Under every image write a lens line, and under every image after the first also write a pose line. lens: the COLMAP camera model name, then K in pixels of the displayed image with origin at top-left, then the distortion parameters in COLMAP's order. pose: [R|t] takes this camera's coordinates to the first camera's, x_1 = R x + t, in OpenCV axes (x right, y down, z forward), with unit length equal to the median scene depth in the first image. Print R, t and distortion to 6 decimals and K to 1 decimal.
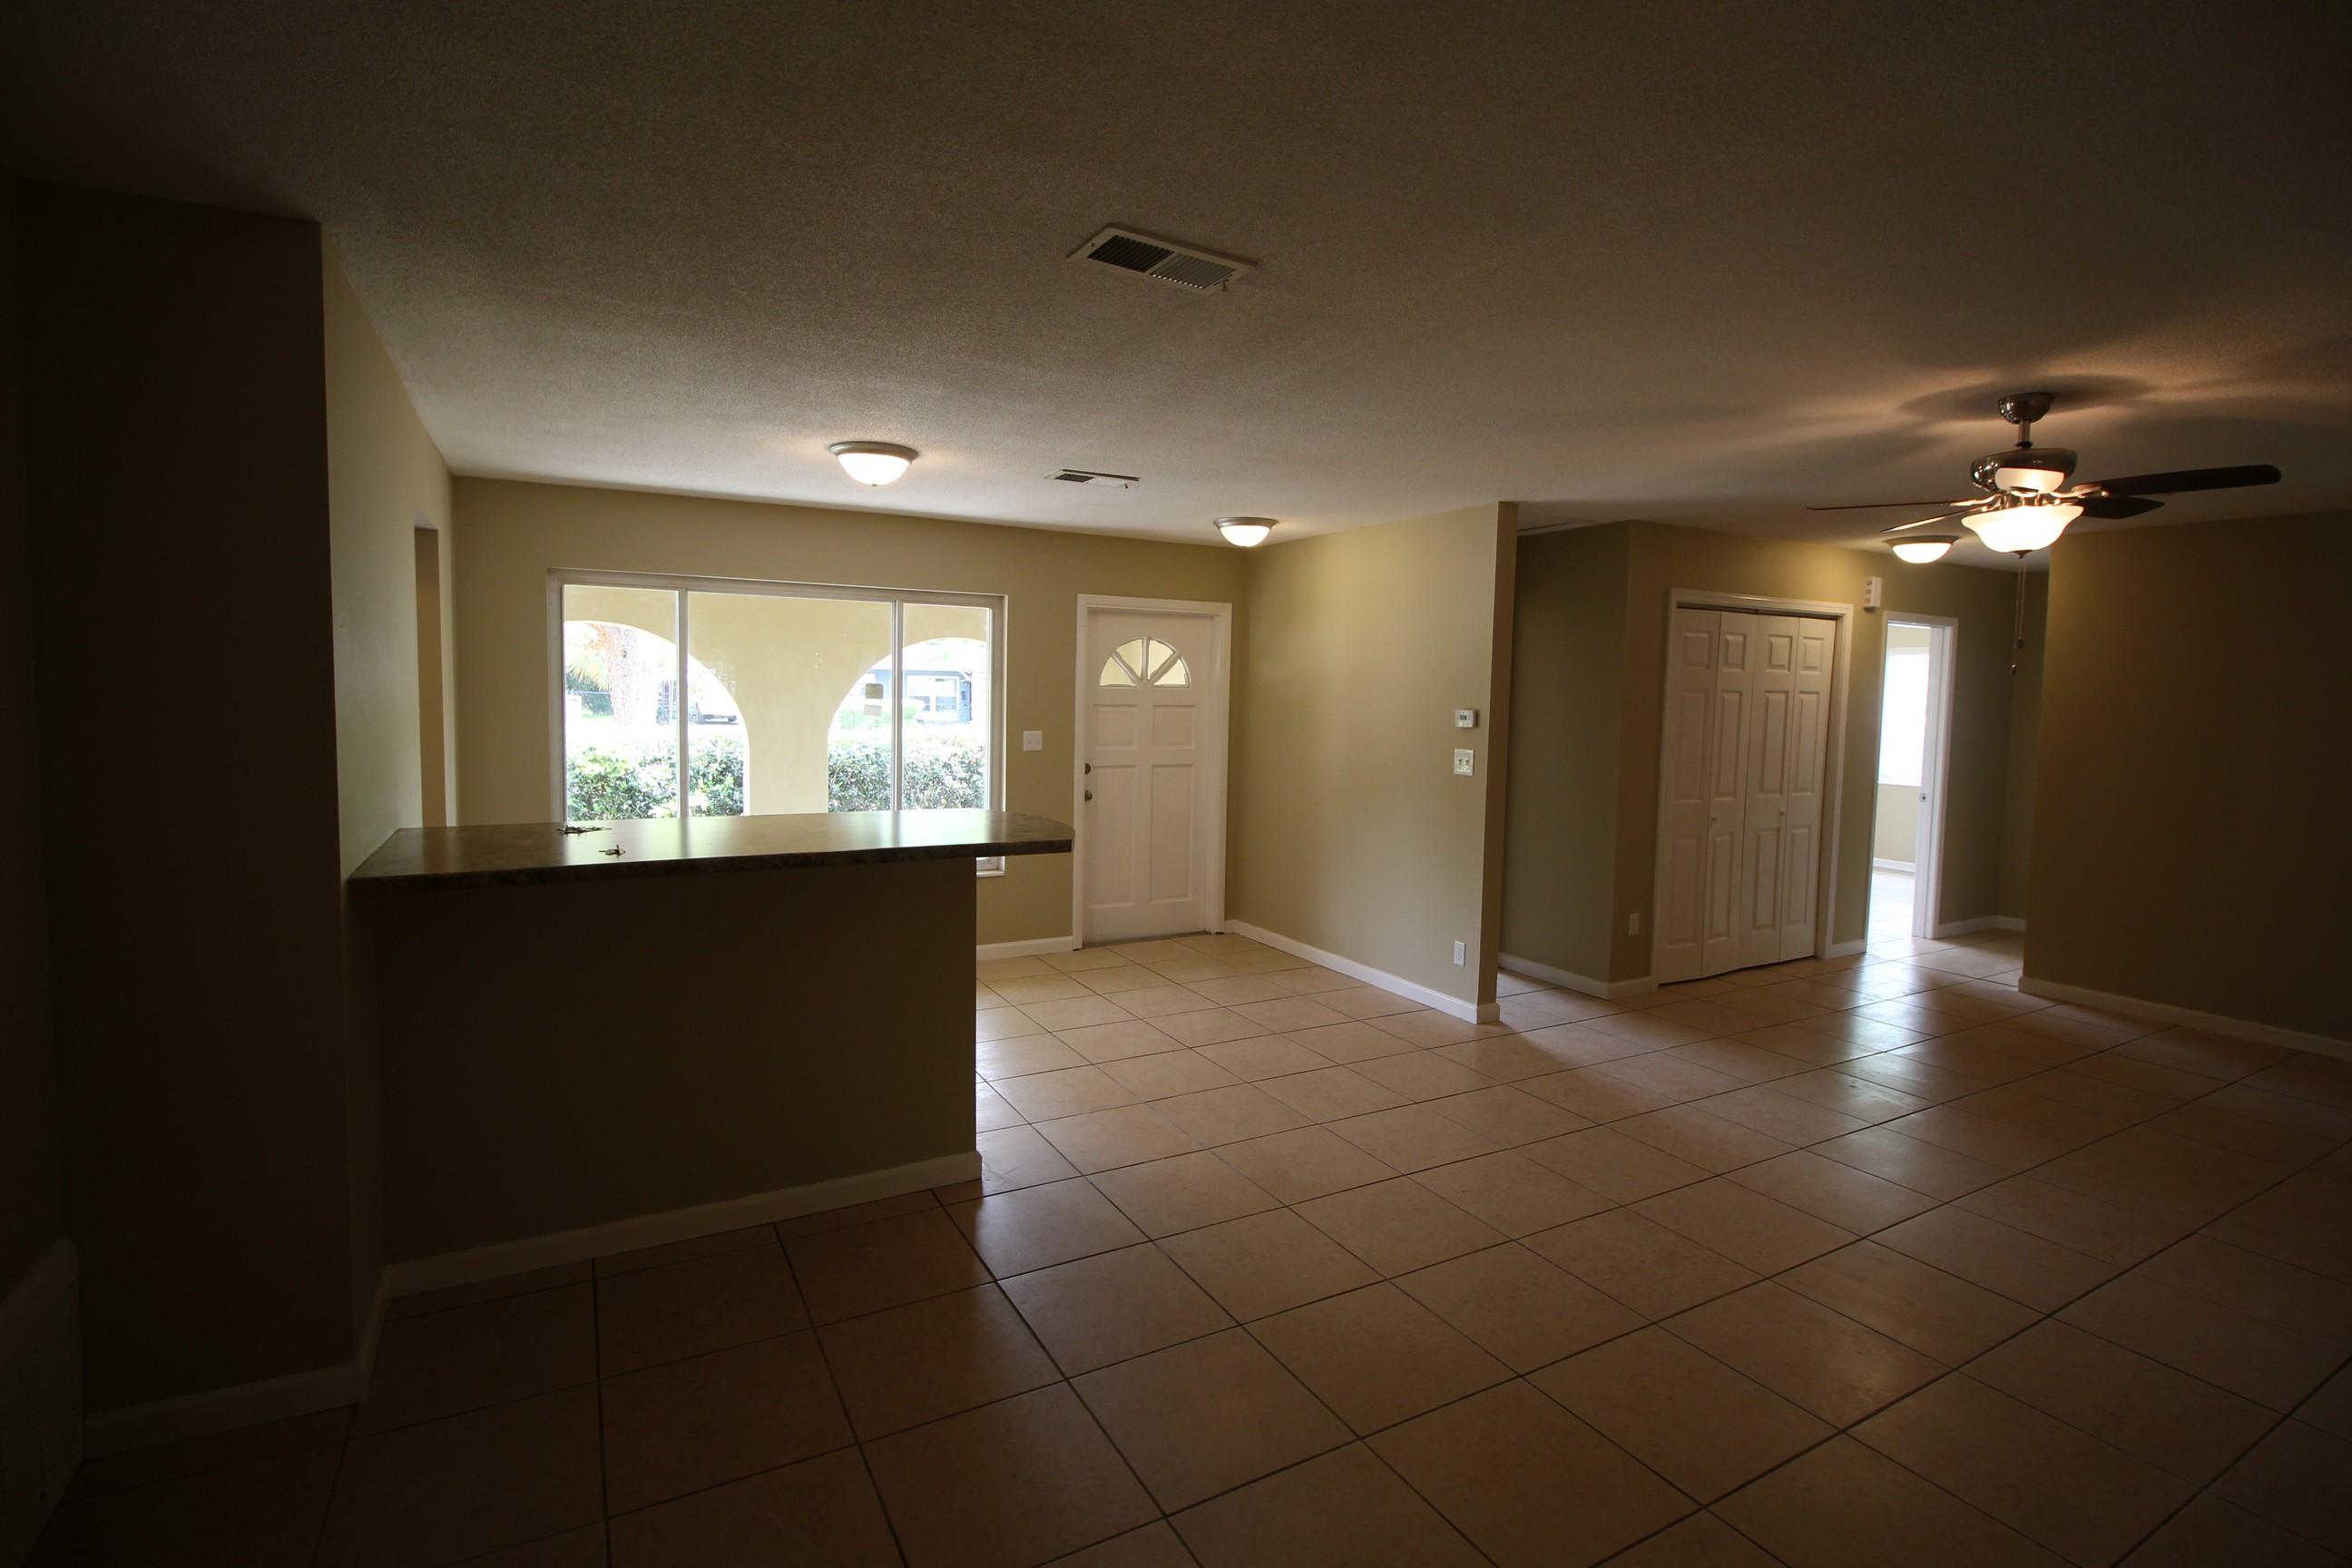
lens RADIAL K [[1090.5, 0, 1166.4], [0, 1090.5, 759.8], [0, 0, 1]] dist [0.003919, -0.013798]
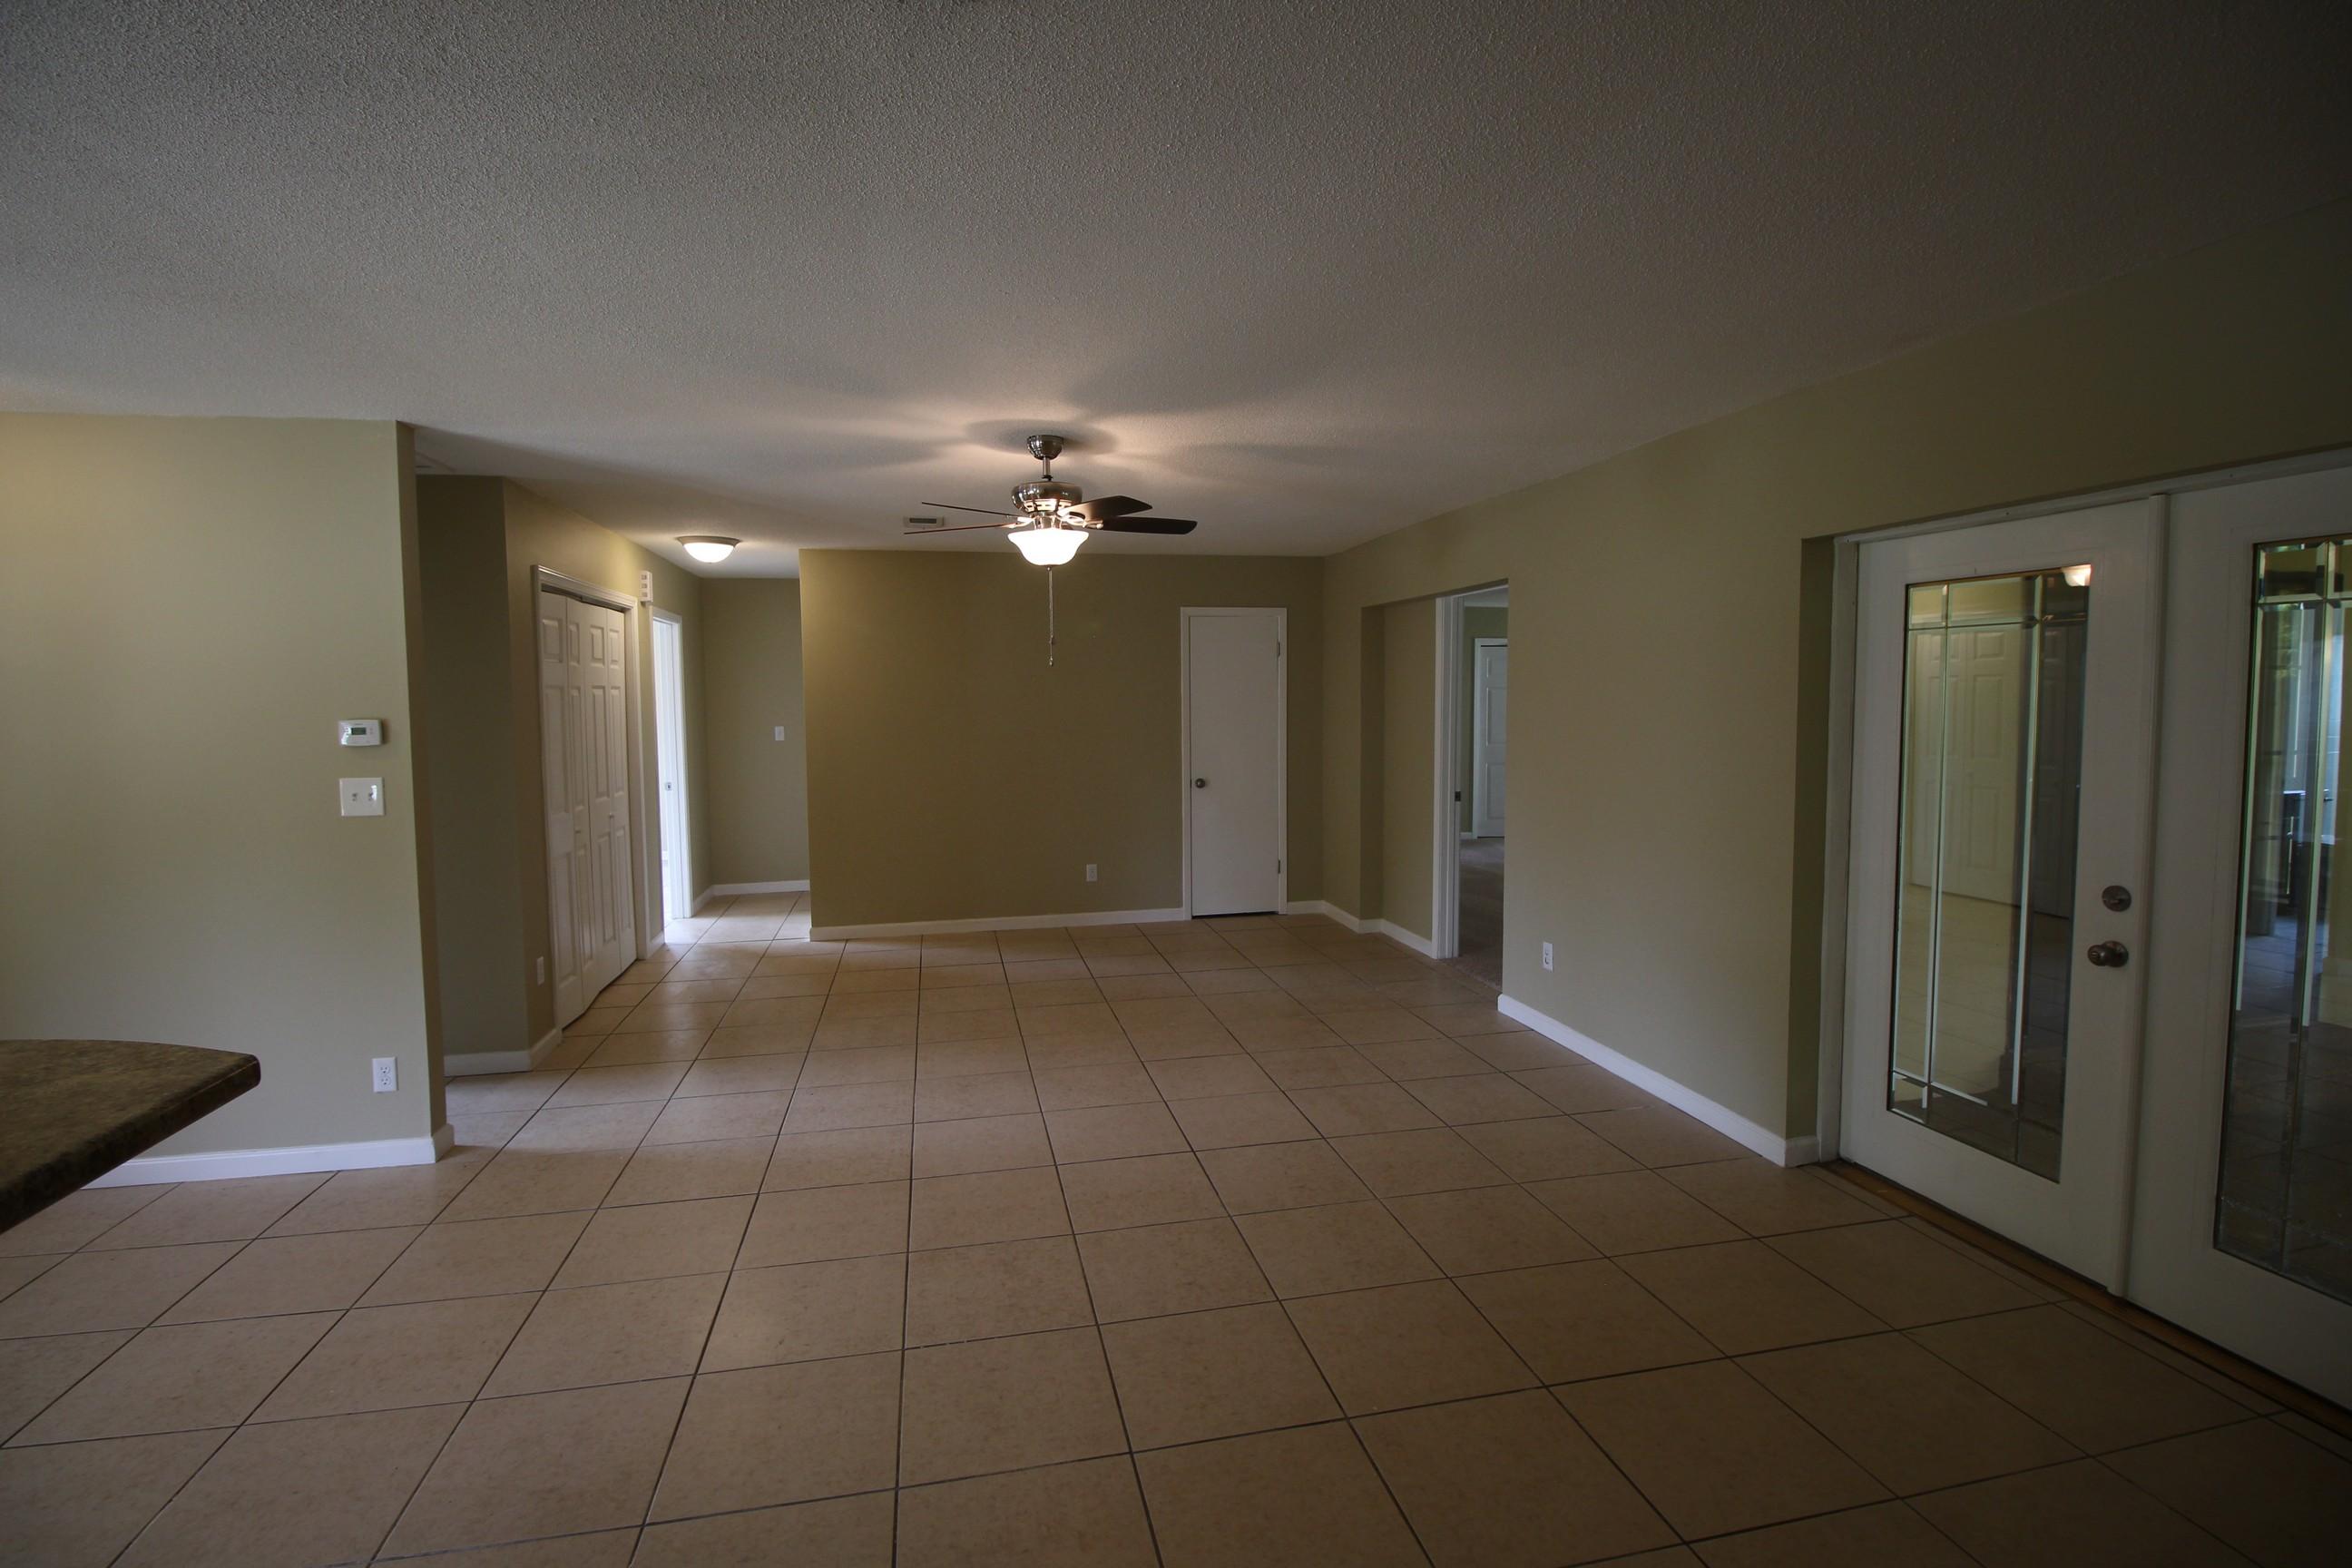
lens RADIAL K [[1090.5, 0, 1166.4], [0, 1090.5, 759.8], [0, 0, 1]] dist [0.003919, -0.013798]
pose [[0.298942, -0.080445, 0.950875, -0.223152], [0.077419, 0.995200, 0.059856, -0.023002], [-0.951126, 0.055722, 0.303735, 0.320682]]
